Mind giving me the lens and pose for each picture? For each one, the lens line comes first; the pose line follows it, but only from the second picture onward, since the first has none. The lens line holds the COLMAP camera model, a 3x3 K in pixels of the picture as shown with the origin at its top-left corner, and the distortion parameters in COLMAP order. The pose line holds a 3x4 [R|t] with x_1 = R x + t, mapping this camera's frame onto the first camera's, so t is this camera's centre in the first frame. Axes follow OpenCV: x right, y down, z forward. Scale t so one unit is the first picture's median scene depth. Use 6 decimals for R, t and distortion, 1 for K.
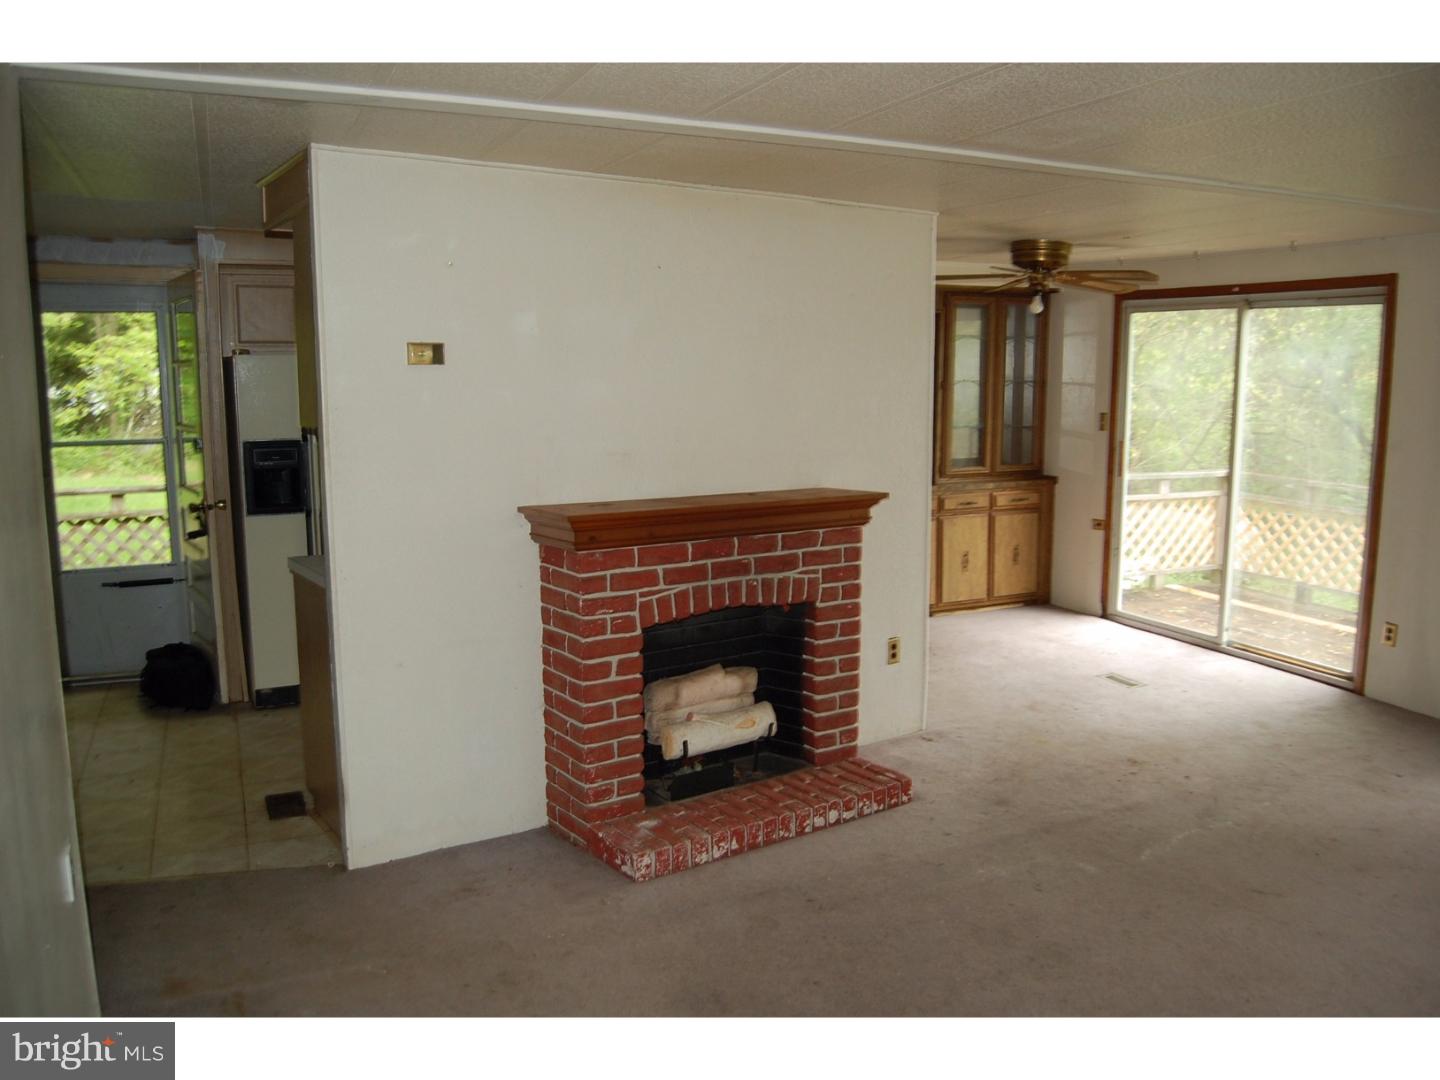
lens RADIAL K [[1120.3, 0, 721.3], [0, 1120.3, 546.6], [0, 0, 1]] dist [-0.095494, 0.031634]
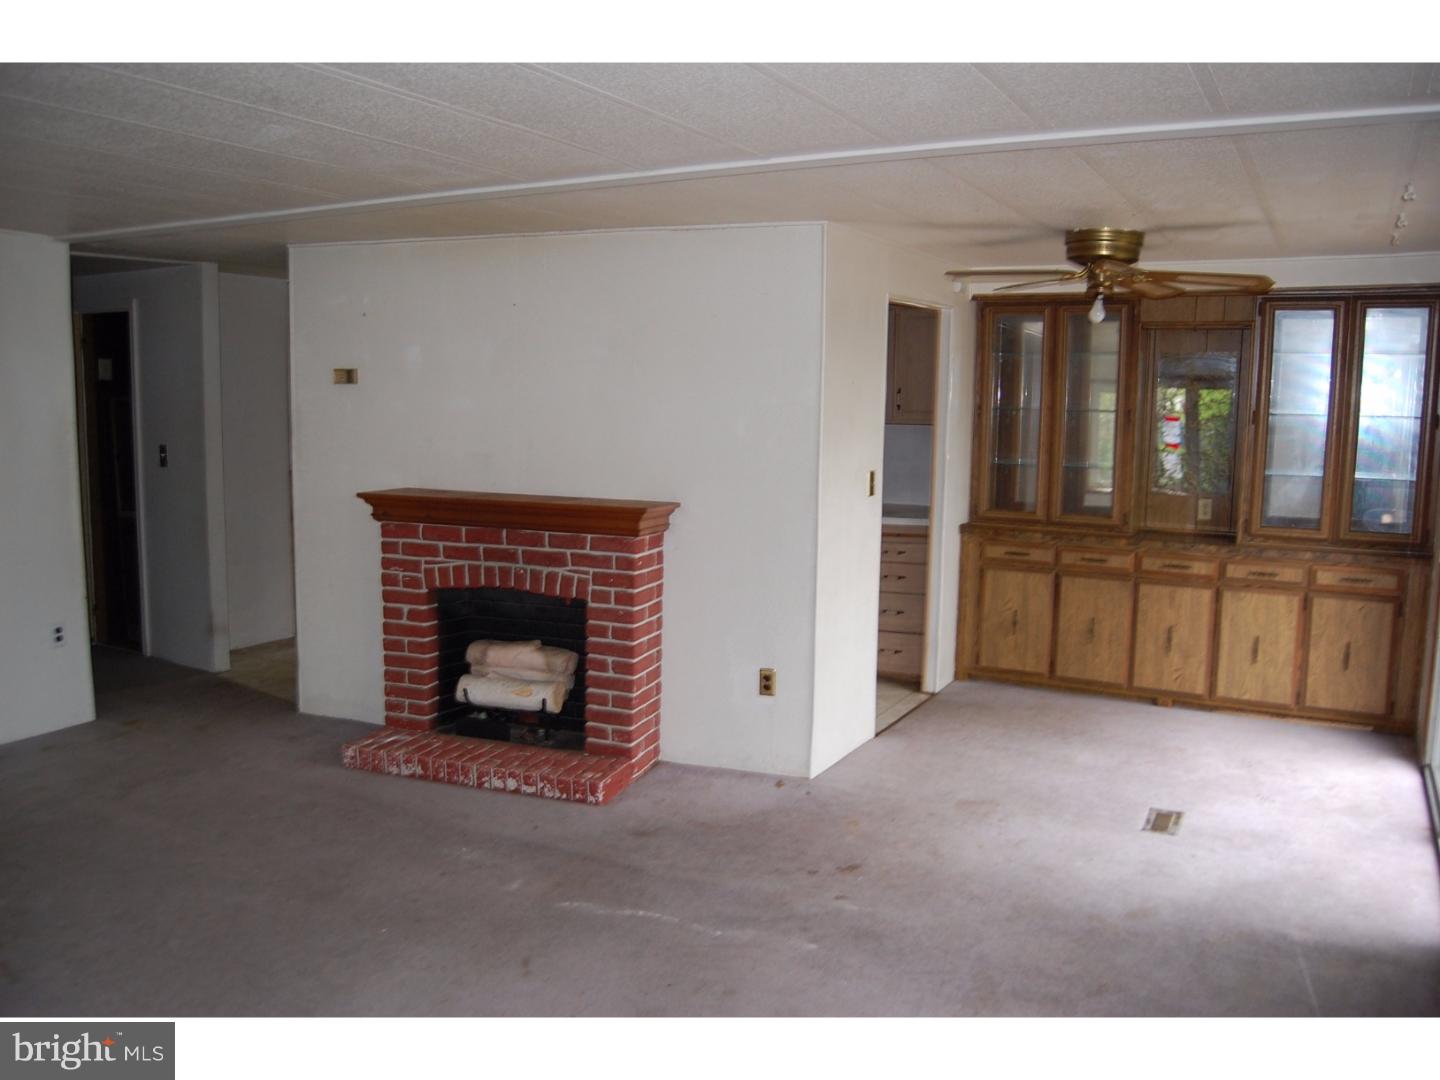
lens RADIAL K [[1120.3, 0, 735.5], [0, 1120.3, 549.5], [0, 0, 1]] dist [-0.095494, 0.031634]
pose [[0.596681, 0.117528, -0.793825, 0.767966], [-0.135880, 0.989730, 0.044398, -0.050872], [0.790891, 0.081373, 0.606523, 0.334843]]
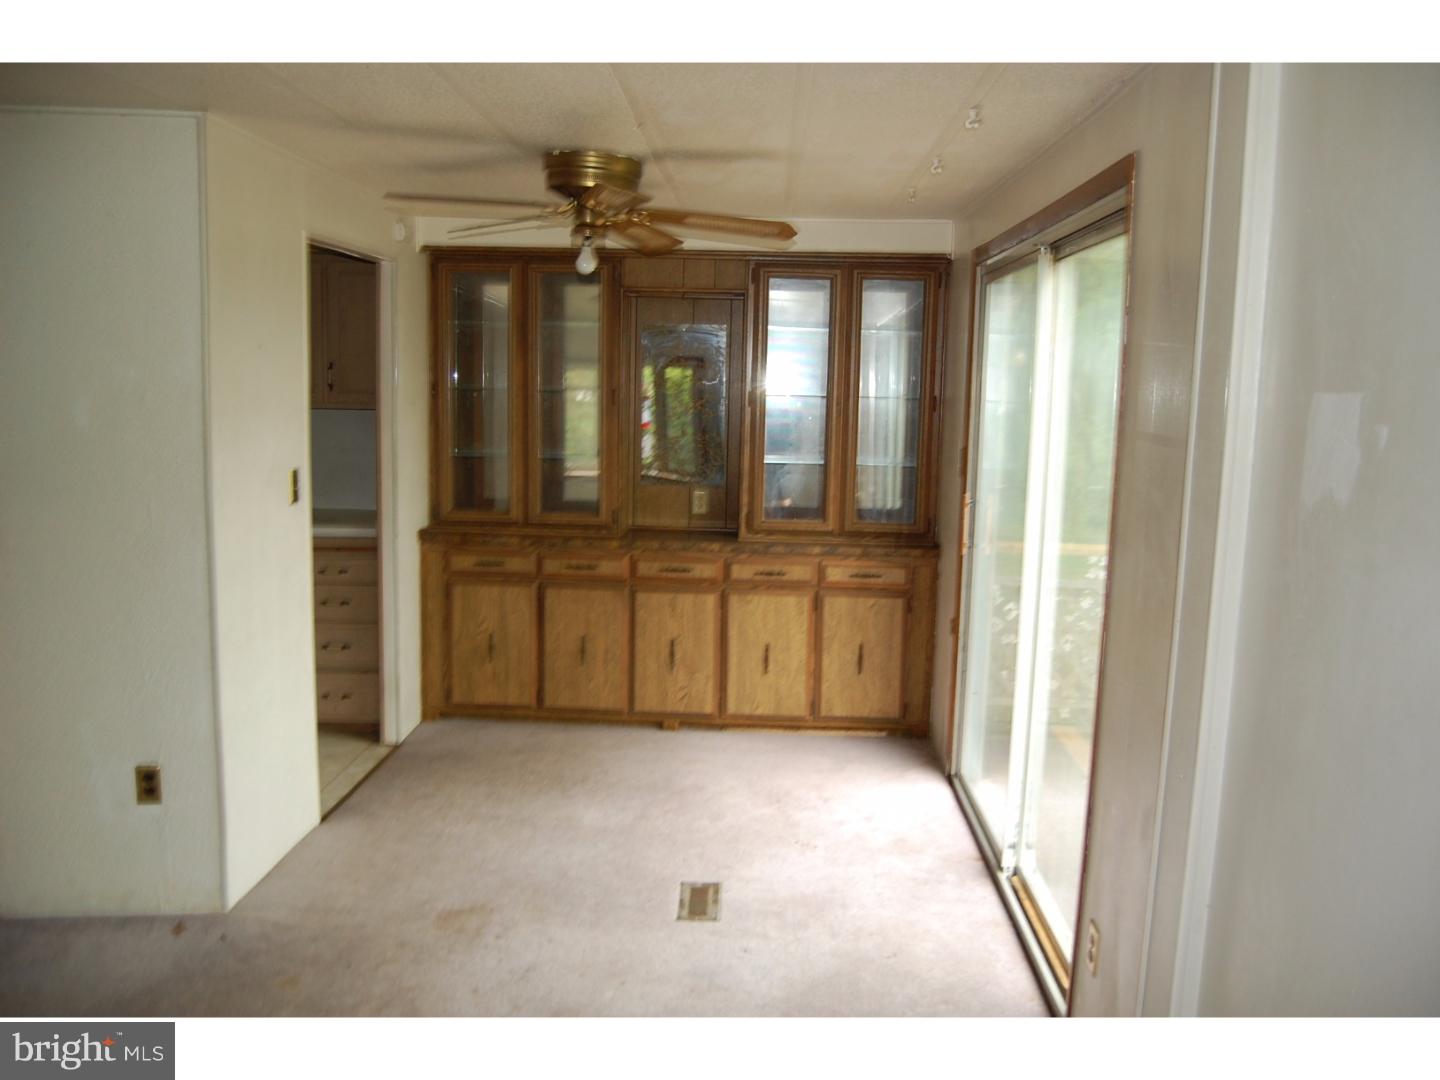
lens RADIAL K [[1120.3, 0, 744.9], [0, 1120.3, 548.0], [0, 0, 1]] dist [-0.095494, 0.031634]
pose [[0.901354, 0.088370, -0.423971, 0.633062], [-0.096440, 0.995336, 0.002431, -0.069780], [0.422208, 0.038696, 0.905673, 0.486046]]
